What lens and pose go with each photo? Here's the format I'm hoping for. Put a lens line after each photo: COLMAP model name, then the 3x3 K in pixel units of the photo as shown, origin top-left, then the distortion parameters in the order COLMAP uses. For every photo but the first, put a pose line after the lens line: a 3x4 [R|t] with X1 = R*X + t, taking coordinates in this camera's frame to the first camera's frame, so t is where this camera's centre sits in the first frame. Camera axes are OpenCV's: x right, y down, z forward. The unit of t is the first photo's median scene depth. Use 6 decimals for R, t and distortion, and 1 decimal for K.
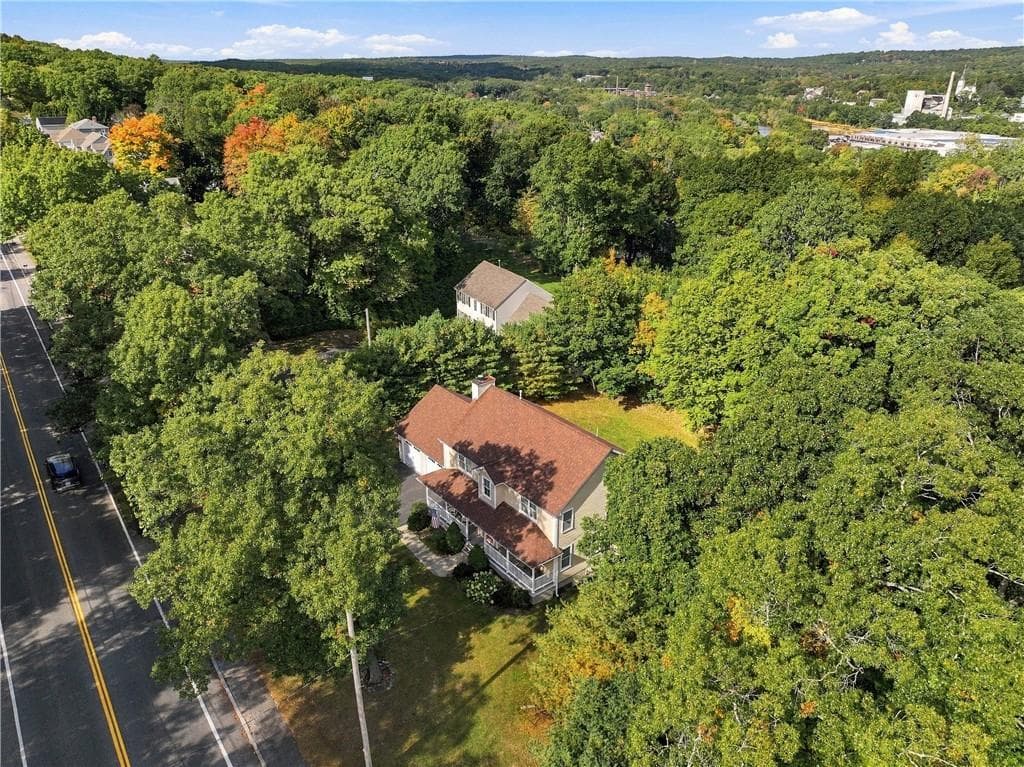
lens RADIAL K [[715.5, 0, 512.0], [0, 715.5, 383.5], [0, 0, 1]] dist [-0.007818, -0.002169]
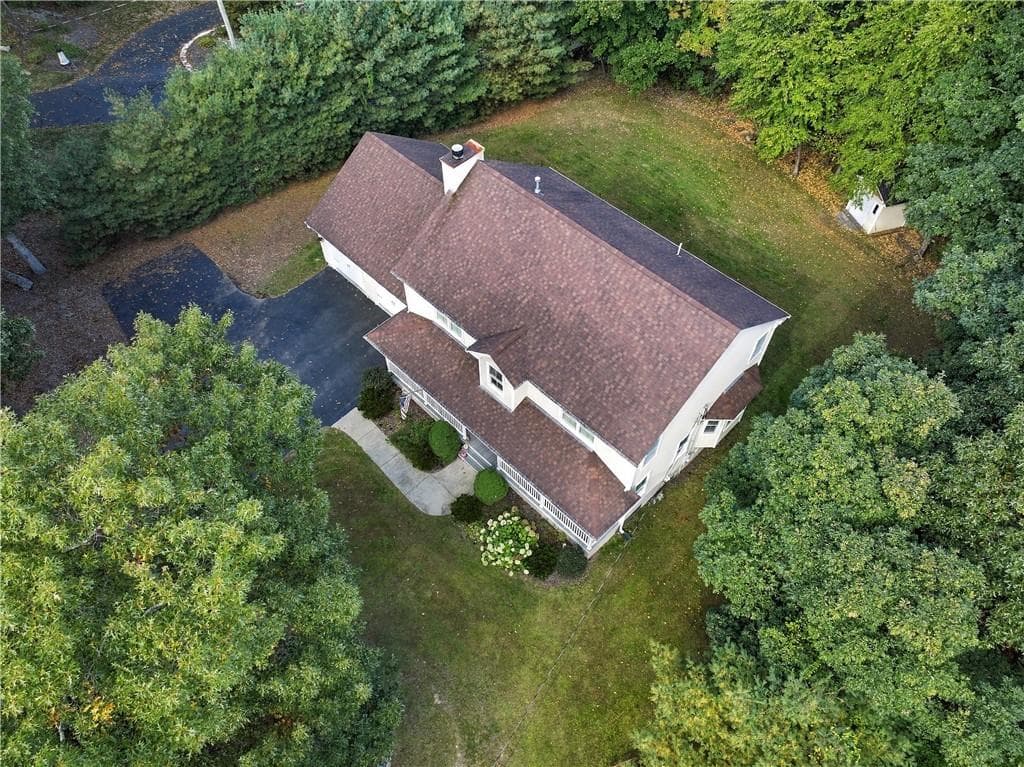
lens RADIAL K [[715.5, 0, 512.0], [0, 715.5, 383.5], [0, 0, 1]] dist [-0.007818, -0.002169]
pose [[0.993520, -0.090005, 0.069408, -0.046216], [0.041430, 0.855430, 0.516258, -0.107307], [-0.105839, -0.510037, 0.853616, 0.376950]]
